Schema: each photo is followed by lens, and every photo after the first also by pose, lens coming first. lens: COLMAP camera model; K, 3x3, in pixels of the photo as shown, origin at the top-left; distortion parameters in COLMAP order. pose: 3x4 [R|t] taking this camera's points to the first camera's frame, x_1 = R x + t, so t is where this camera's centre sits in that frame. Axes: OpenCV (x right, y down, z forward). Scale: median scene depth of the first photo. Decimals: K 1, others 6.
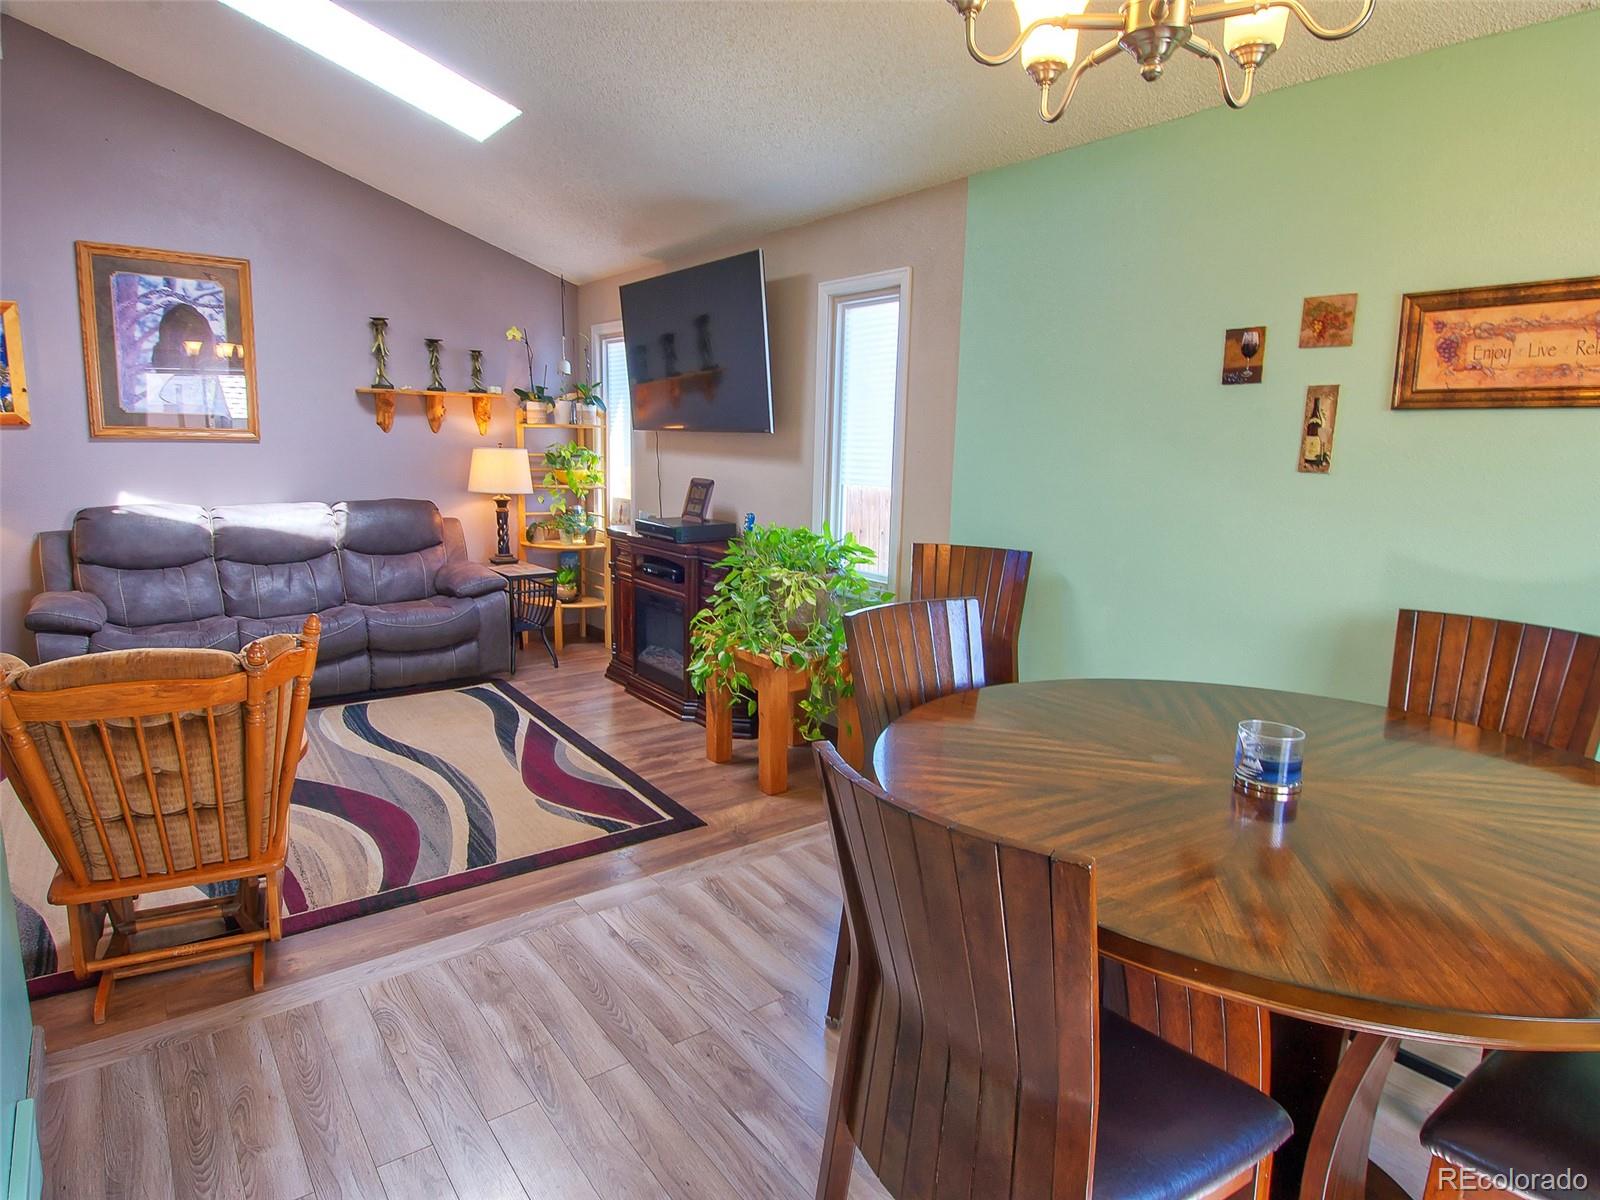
lens RADIAL K [[908.6, 0, 772.9], [0, 908.6, 605.7], [0, 0, 1]] dist [0.000600, -0.023246]
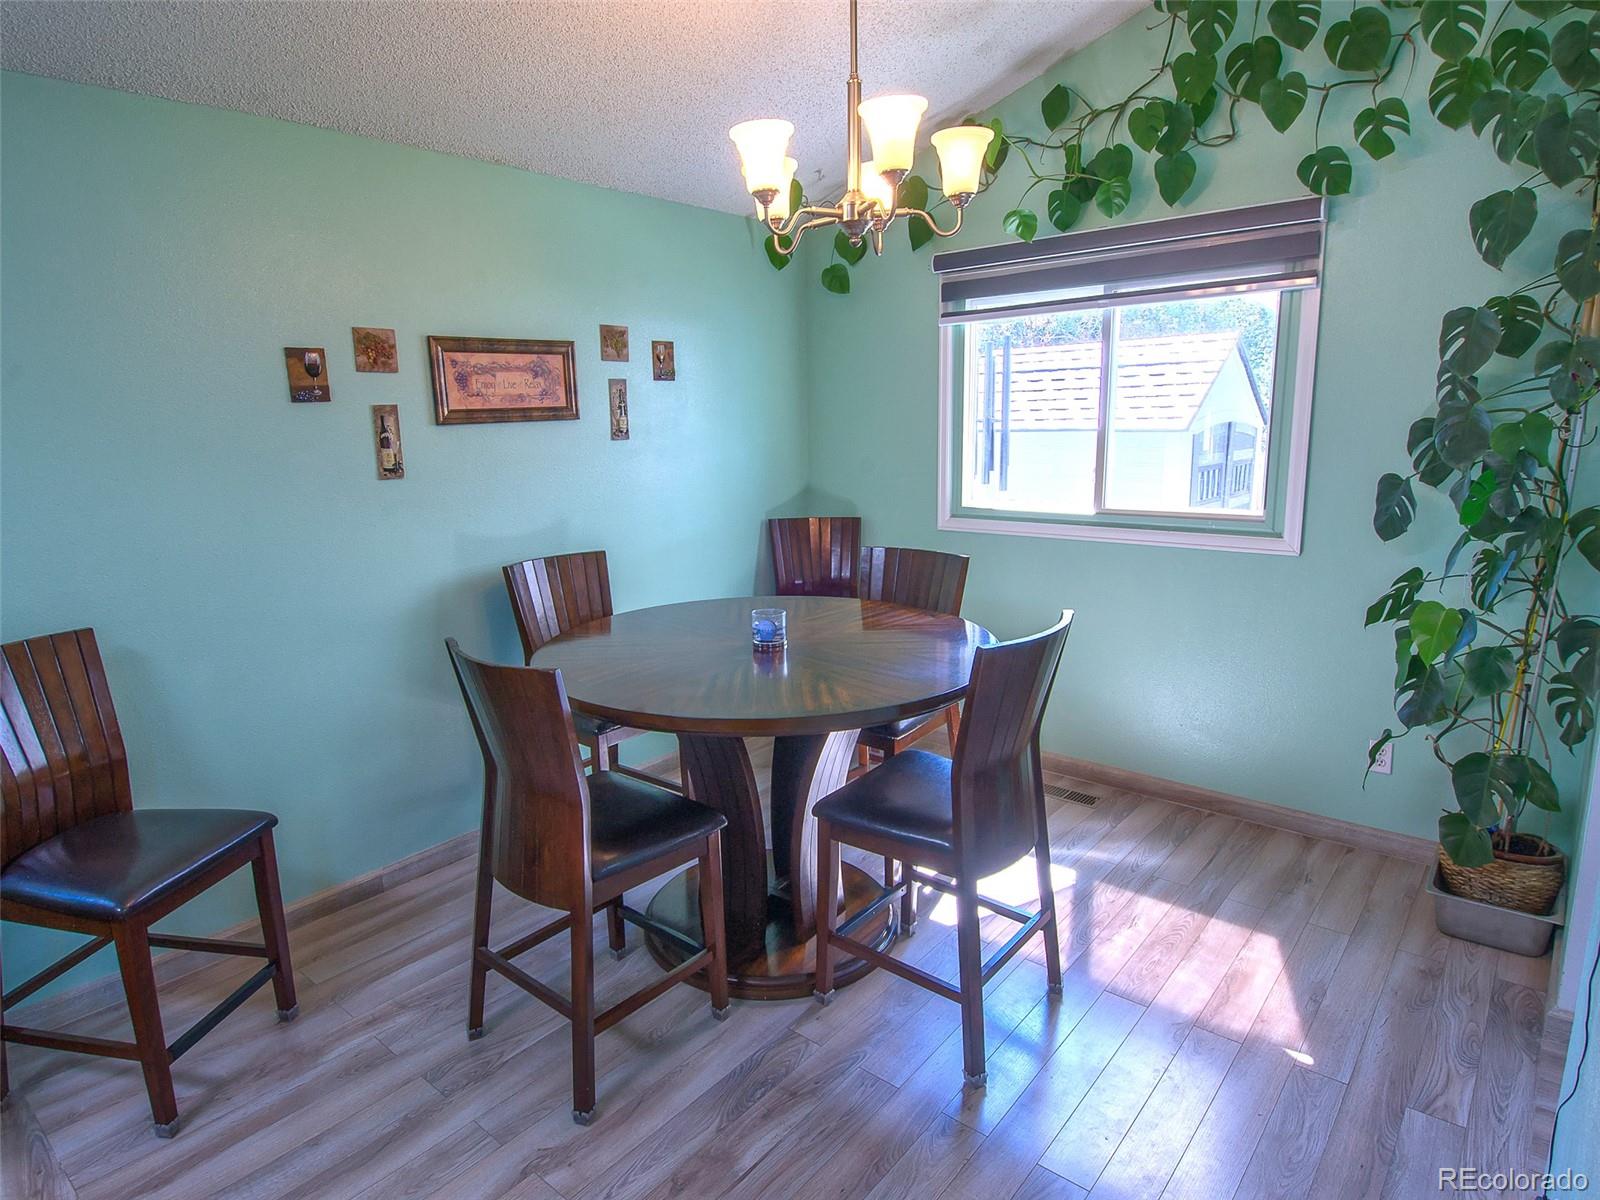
lens RADIAL K [[925.4, 0, 763.3], [0, 925.4, 585.1], [0, 0, 1]] dist [0.011381, -0.001336]
pose [[-0.227395, -0.186436, 0.955789, -0.466225], [0.201700, 0.951200, 0.233528, -0.136354], [-0.952685, 0.245886, -0.178694, 0.539409]]
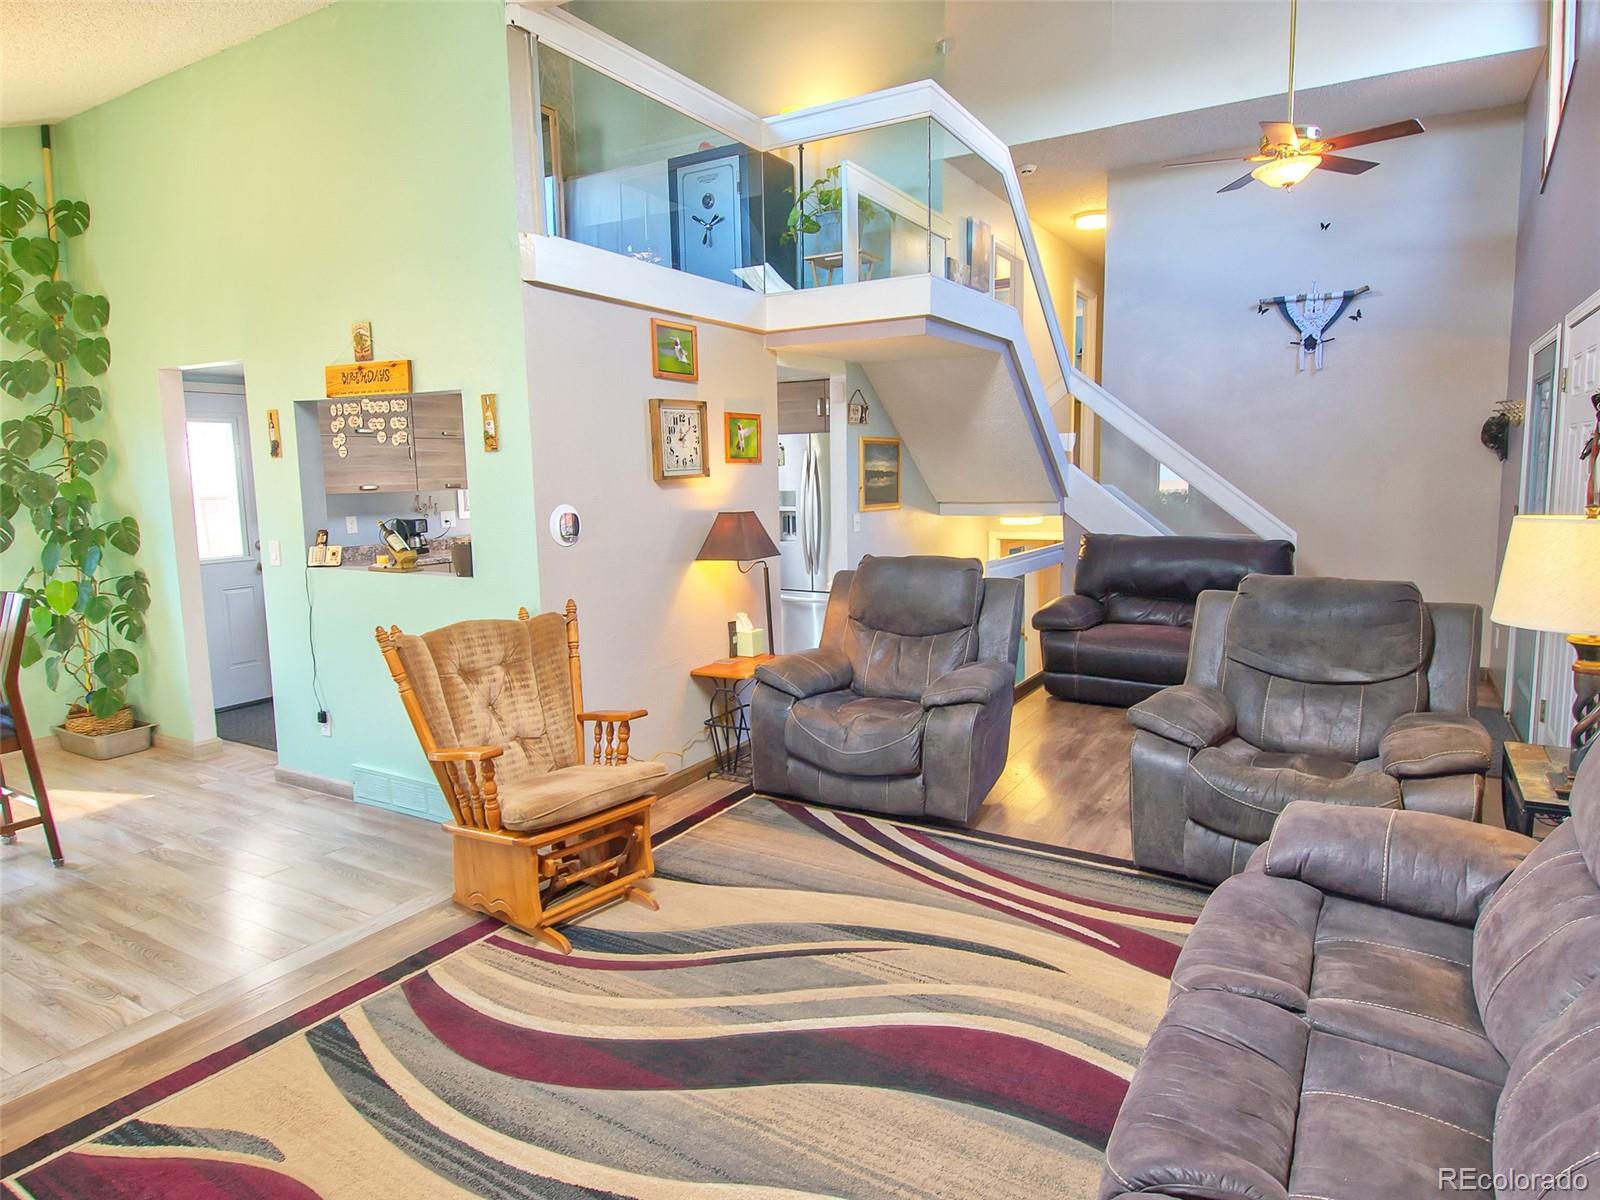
lens RADIAL K [[944.2, 0, 827.3], [0, 944.2, 580.9], [0, 0, 1]] dist [0.053591, -0.060233]
pose [[-0.913560, 0.042610, -0.404466, -0.336817], [-0.078291, 0.957471, 0.277703, -0.302456], [0.399098, 0.285365, -0.871371, 1.503998]]
